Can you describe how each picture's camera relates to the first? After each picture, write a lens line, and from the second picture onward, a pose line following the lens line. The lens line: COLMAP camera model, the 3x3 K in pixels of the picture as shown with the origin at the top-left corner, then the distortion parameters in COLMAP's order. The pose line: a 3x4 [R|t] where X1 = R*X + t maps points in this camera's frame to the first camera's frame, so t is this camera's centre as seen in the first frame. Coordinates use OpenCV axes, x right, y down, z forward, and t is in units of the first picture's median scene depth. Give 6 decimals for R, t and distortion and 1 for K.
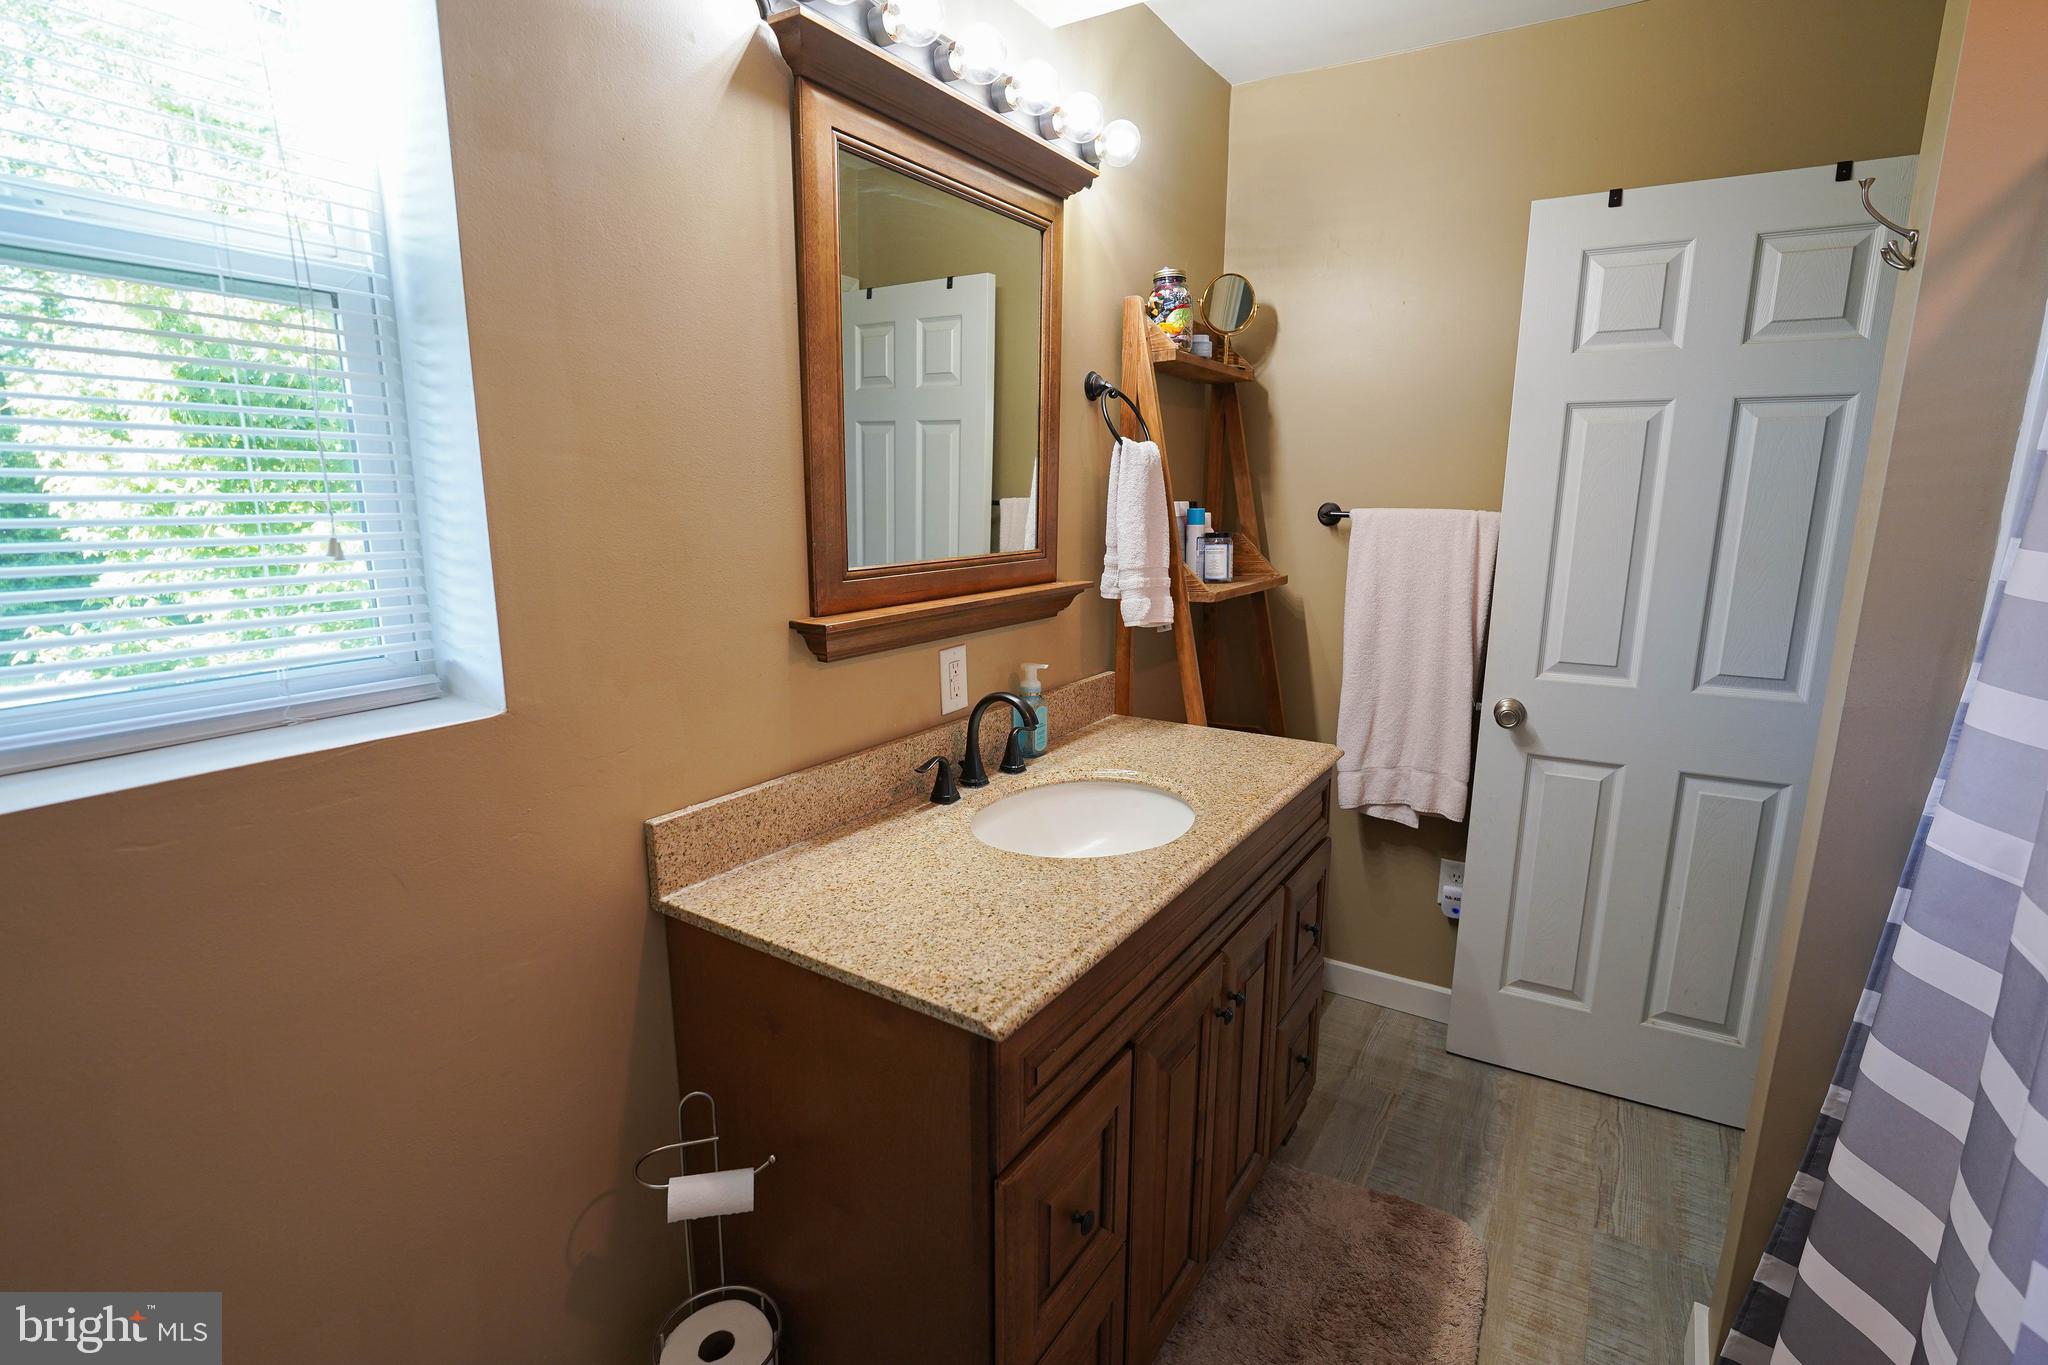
lens RADIAL K [[940.1, 0, 1024.0], [0, 940.1, 682.5], [0, 0, 1]] dist [-0.014720, 0.001020]
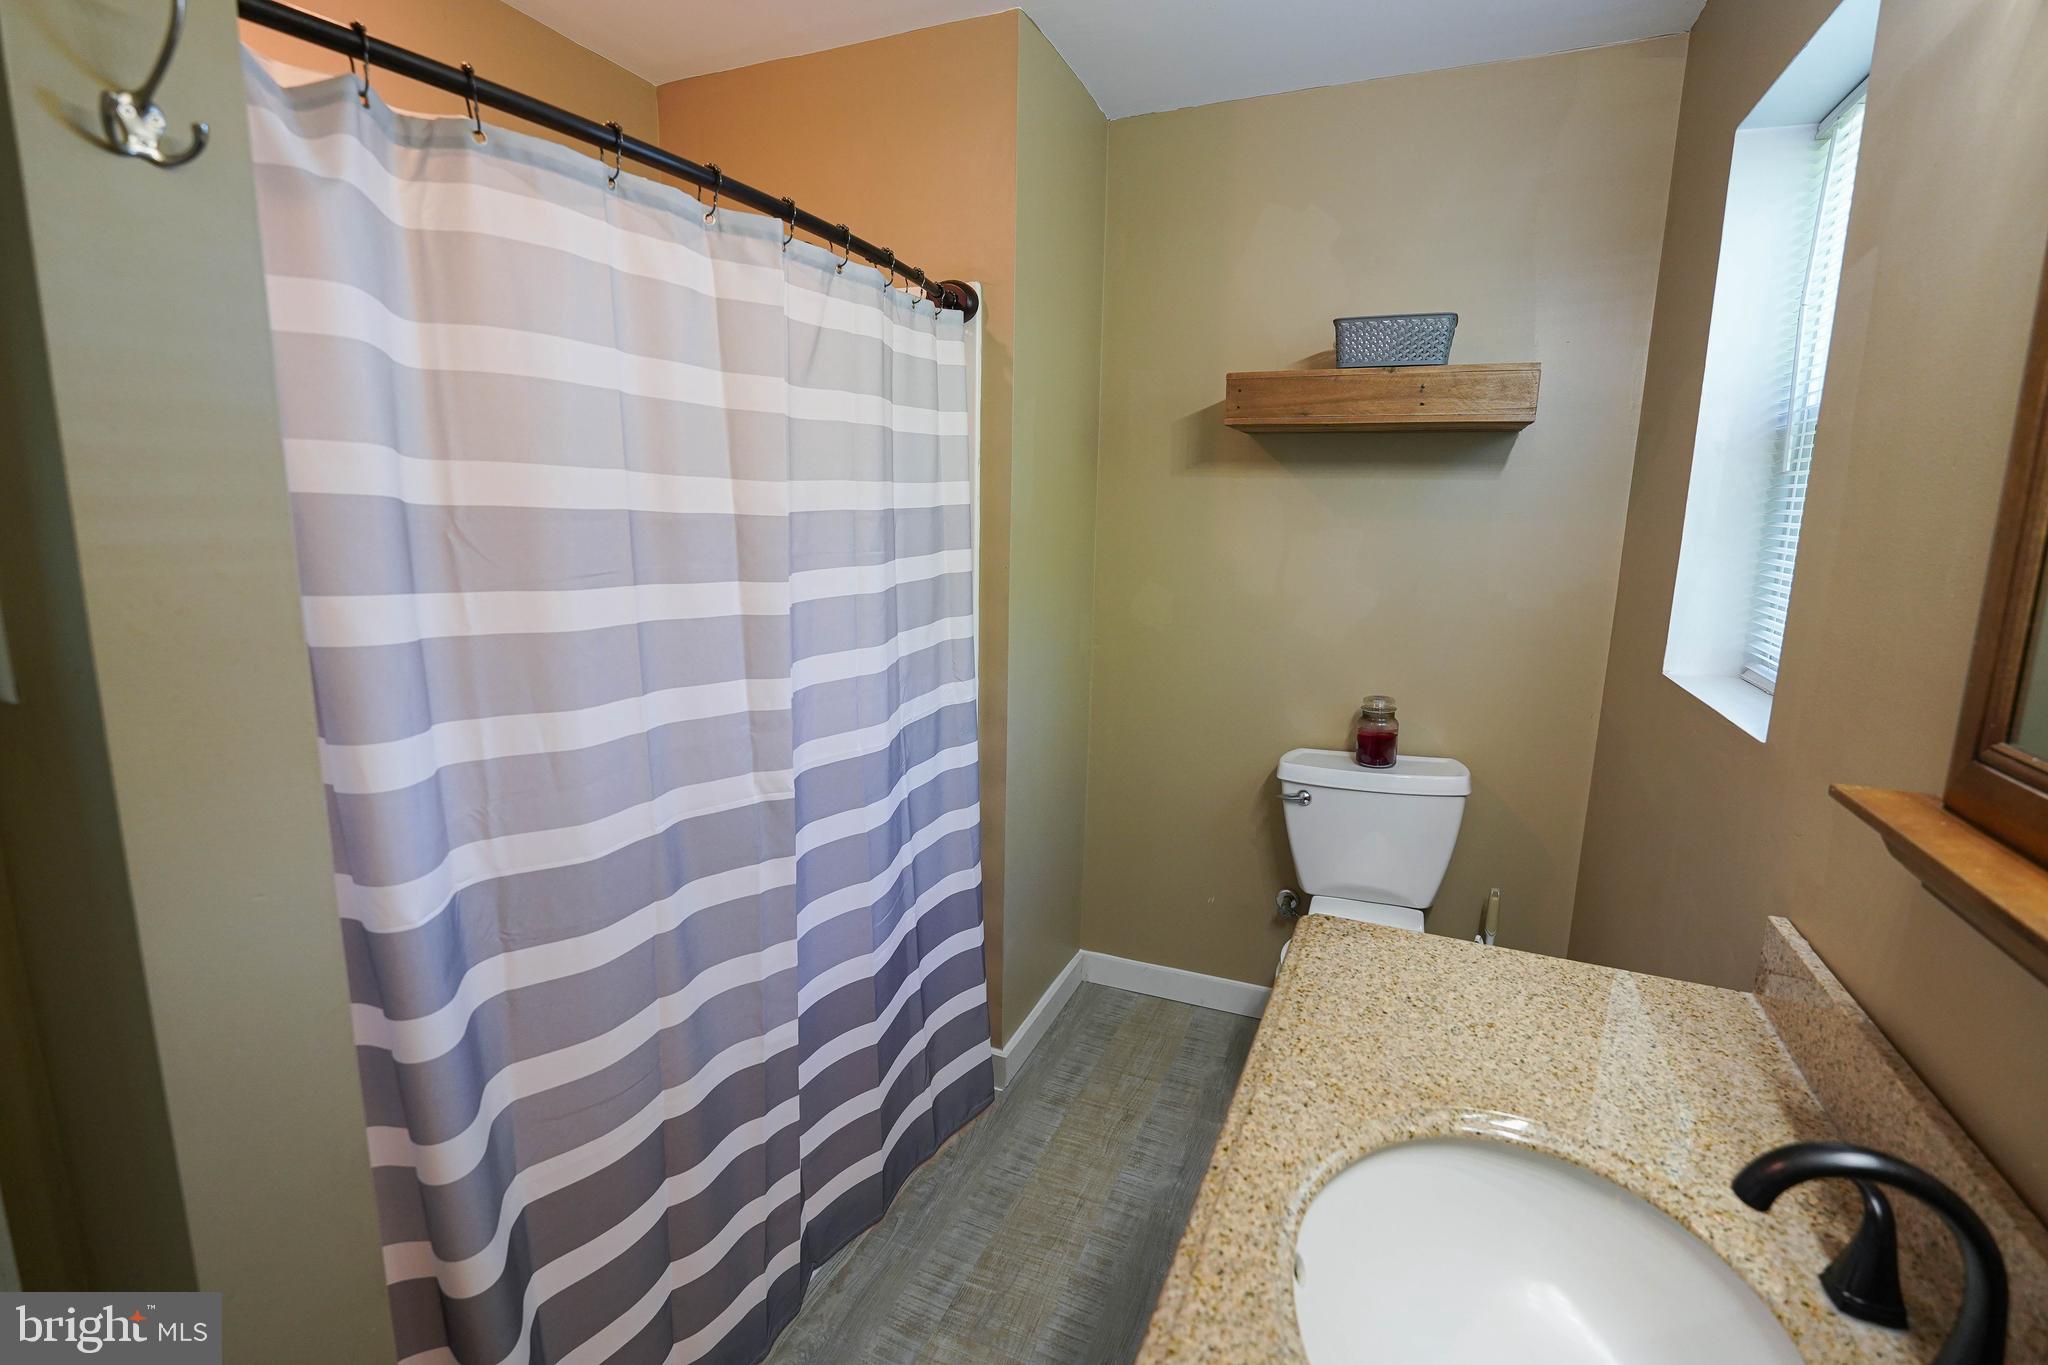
lens RADIAL K [[940.1, 0, 1024.0], [0, 940.1, 682.5], [0, 0, 1]] dist [-0.014720, 0.001020]
pose [[-0.985308, 0.012376, -0.170339, 0.293787], [-0.054362, 0.922771, 0.381495, -0.224967], [0.161905, 0.385150, -0.908541, 0.973634]]
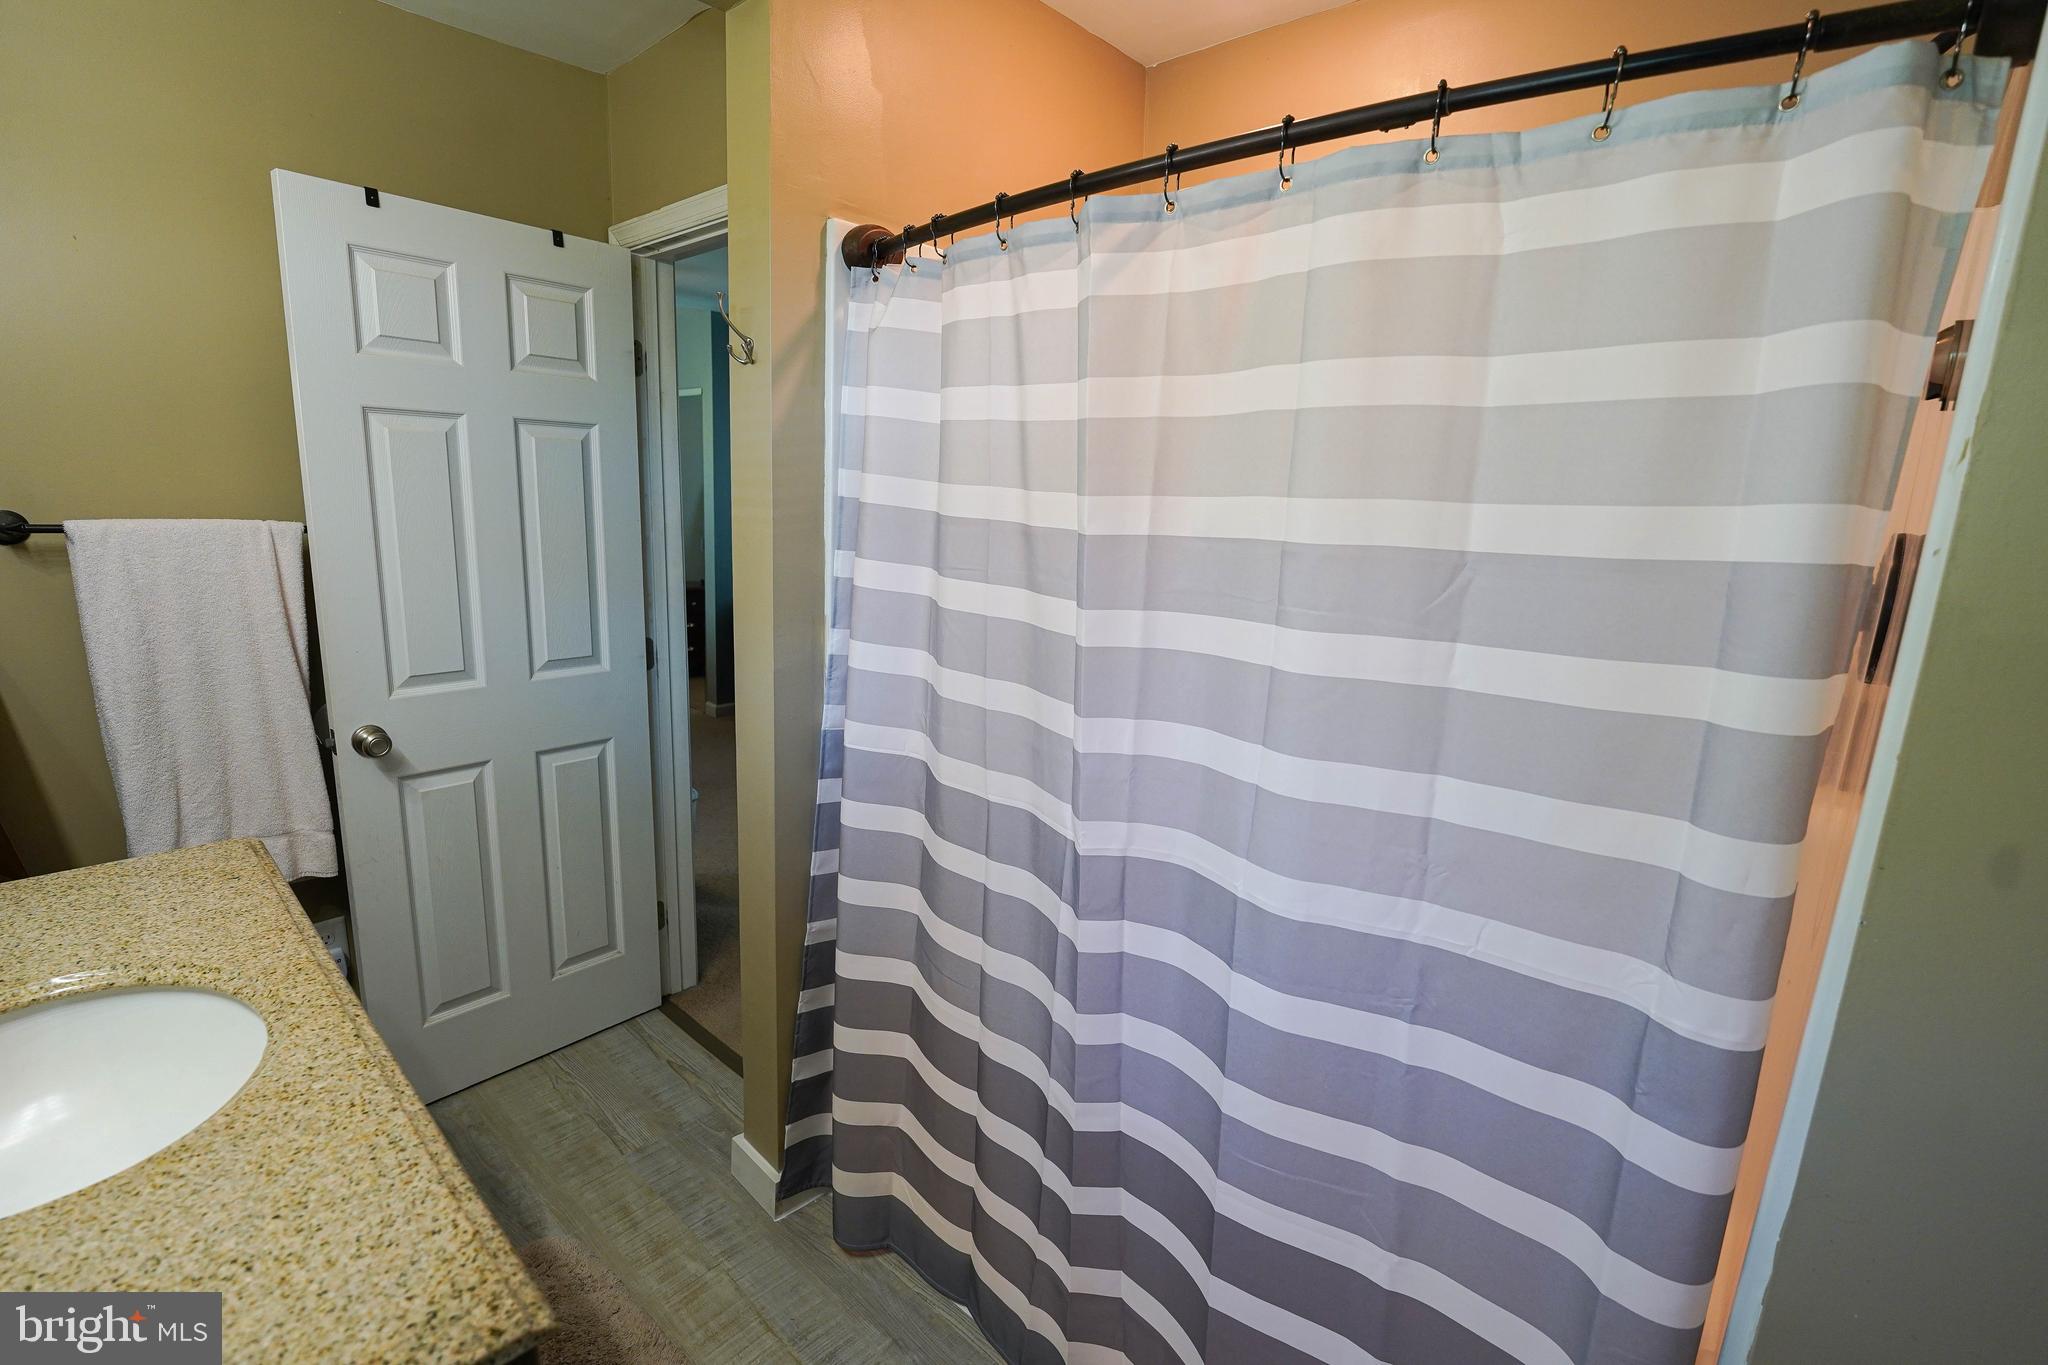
lens RADIAL K [[940.1, 0, 1024.0], [0, 940.1, 682.5], [0, 0, 1]] dist [-0.014720, 0.001020]
pose [[0.171601, -0.194517, 0.965772, -0.263248], [0.158193, 0.973034, 0.167871, -0.081240], [-0.972383, 0.123971, 0.197744, 0.203243]]
